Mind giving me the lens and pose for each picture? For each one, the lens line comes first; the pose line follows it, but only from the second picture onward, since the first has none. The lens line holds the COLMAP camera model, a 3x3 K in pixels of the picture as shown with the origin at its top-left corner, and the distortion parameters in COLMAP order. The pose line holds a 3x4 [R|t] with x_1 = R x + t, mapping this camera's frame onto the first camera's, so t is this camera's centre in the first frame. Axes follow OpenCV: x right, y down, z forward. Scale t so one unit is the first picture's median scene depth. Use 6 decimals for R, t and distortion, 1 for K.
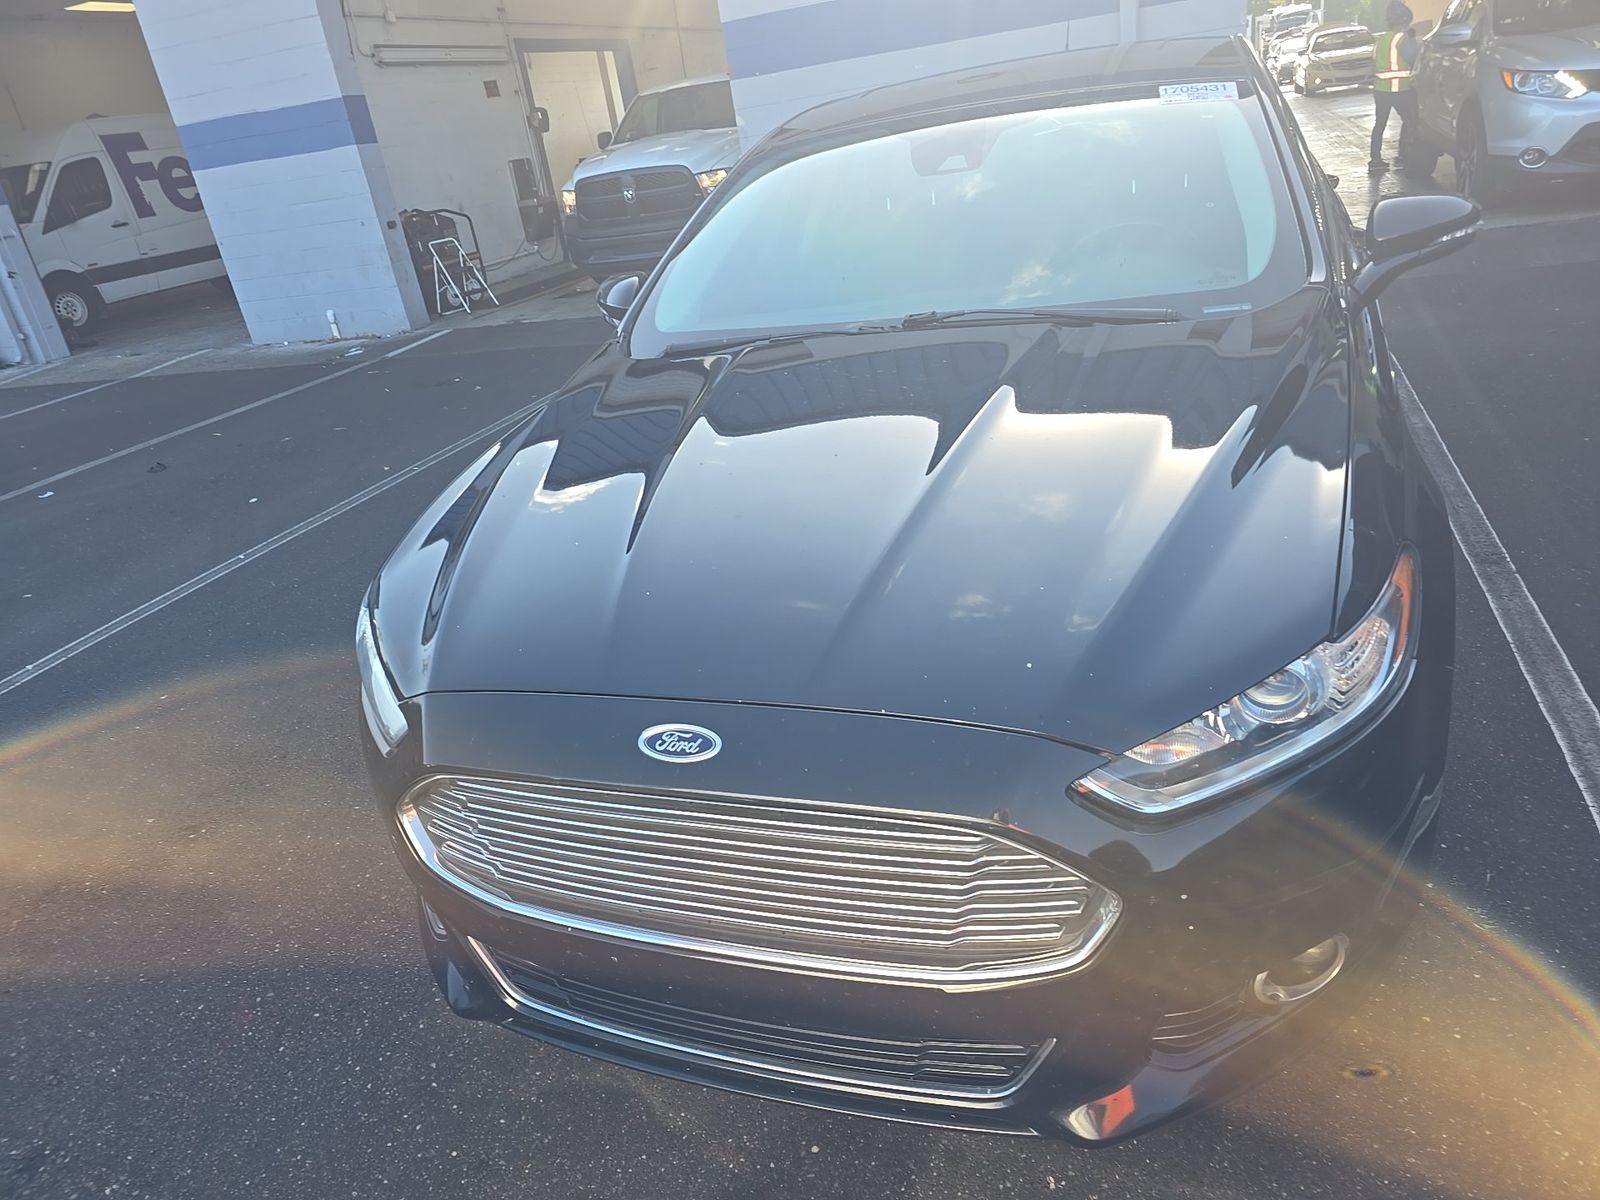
lens RADIAL K [[1074.3, 0, 800.0], [0, 1074.3, 600.0], [0, 0, 1]] dist [0.039752, -0.028744]
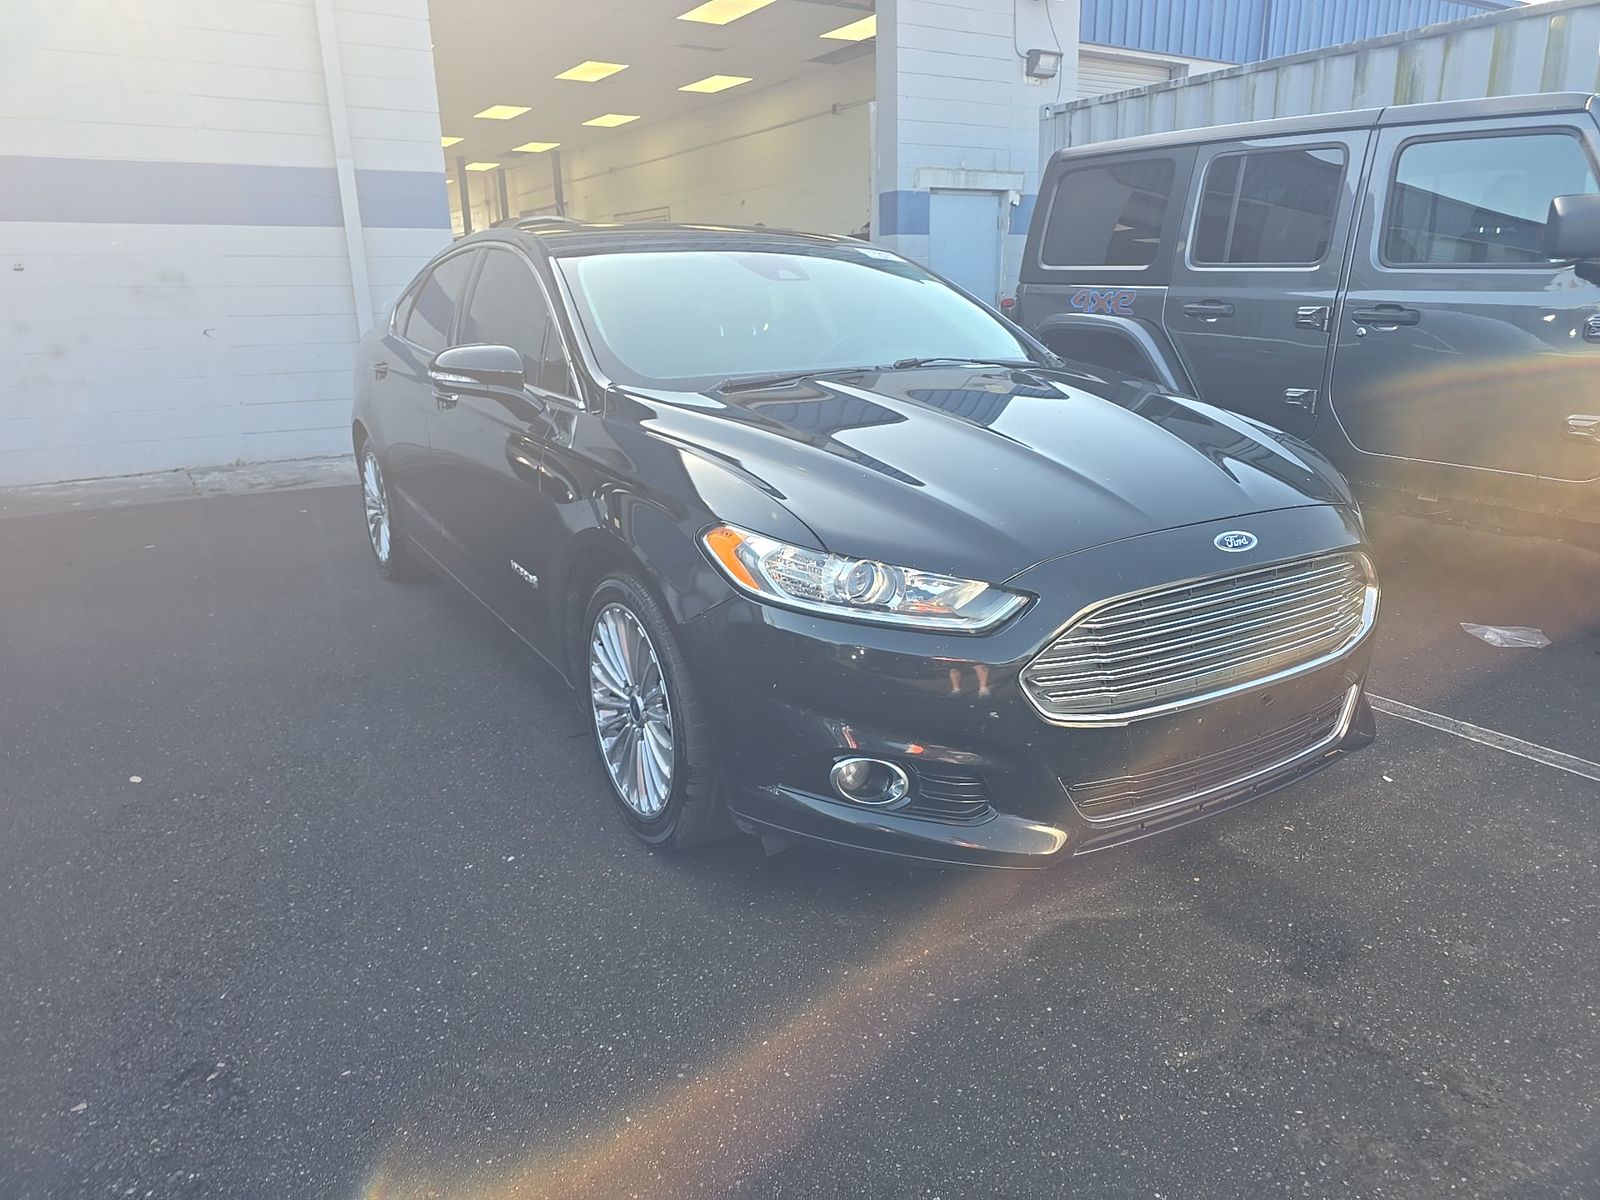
lens RADIAL K [[1073.5, 0, 808.1], [0, 1073.5, 600.1], [0, 0, 1]] dist [0.048345, -0.040062]
pose [[0.604296, -0.082700, 0.792457, -0.227585], [0.258001, 0.961321, -0.096418, 0.027278], [-0.753832, 0.262720, 0.602259, 0.073427]]
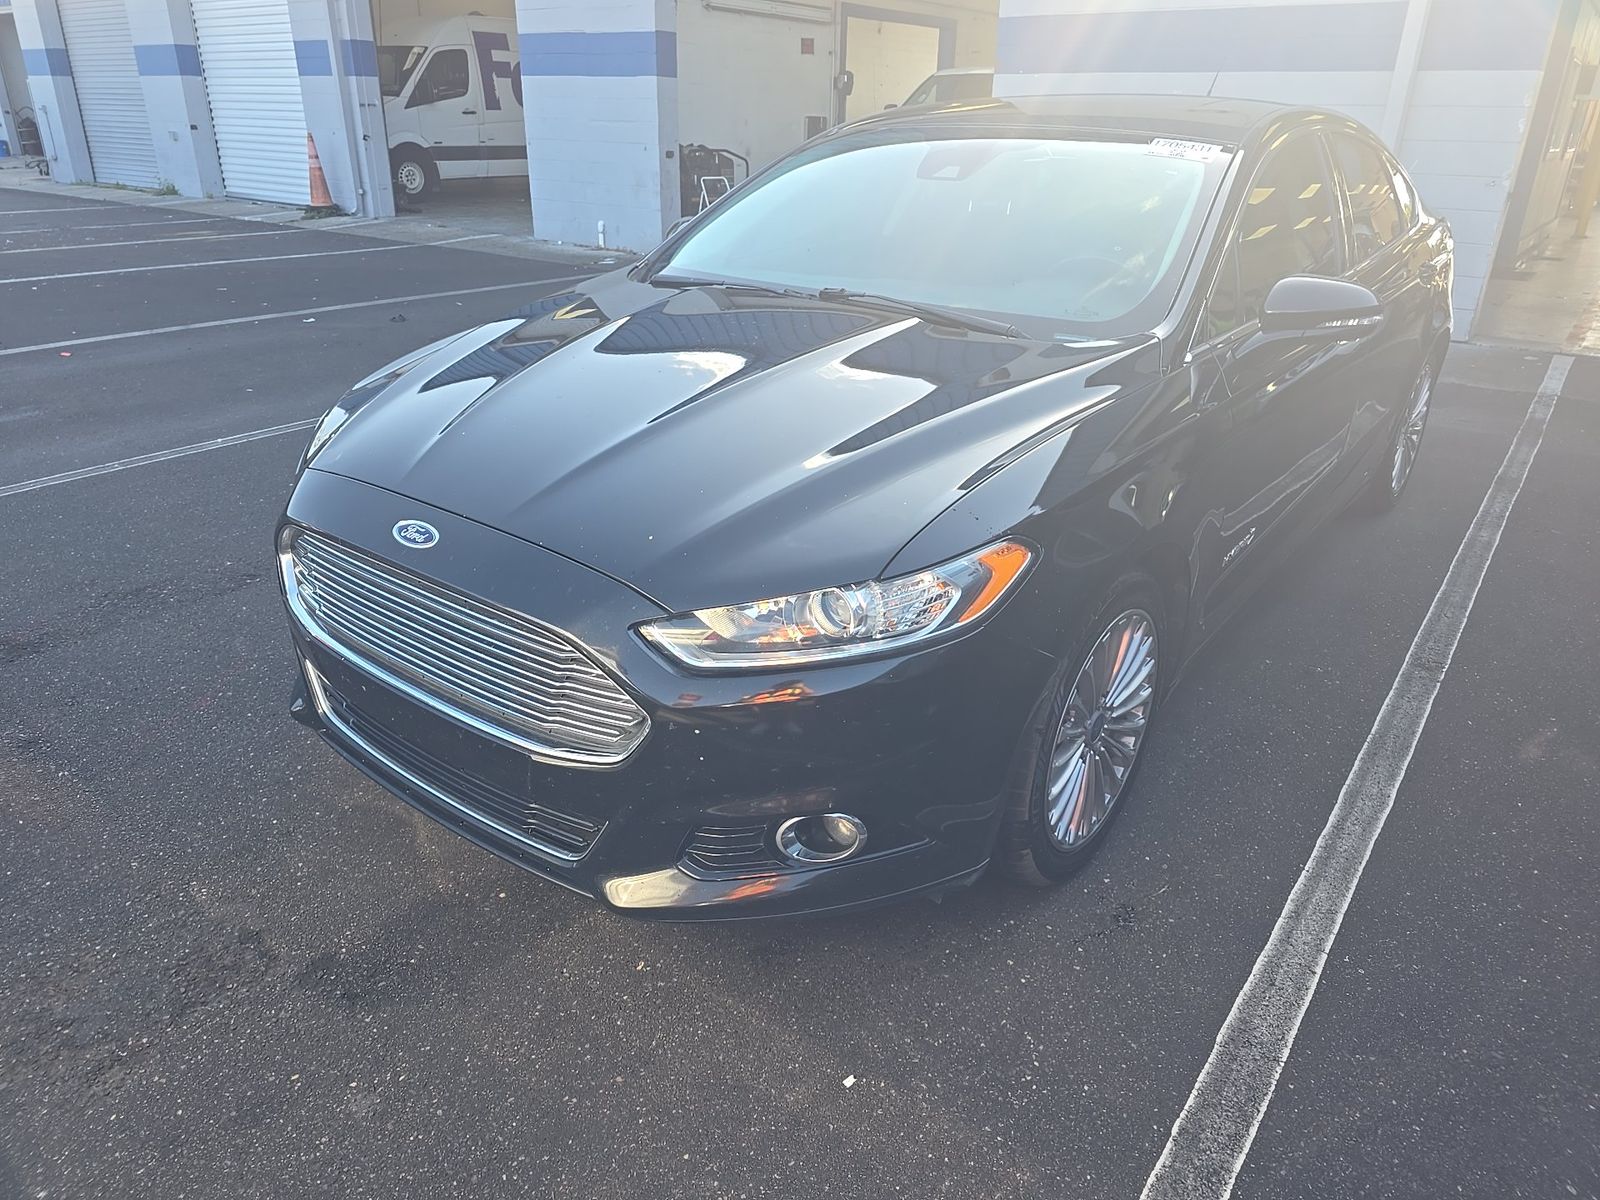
lens RADIAL K [[1073.5, 0, 808.1], [0, 1073.5, 600.1], [0, 0, 1]] dist [0.048345, -0.040062]
pose [[0.943439, 0.264718, -0.199620, 0.085869], [-0.261611, 0.964247, 0.042276, 0.003574], [0.203674, 0.012338, 0.978961, -0.030117]]
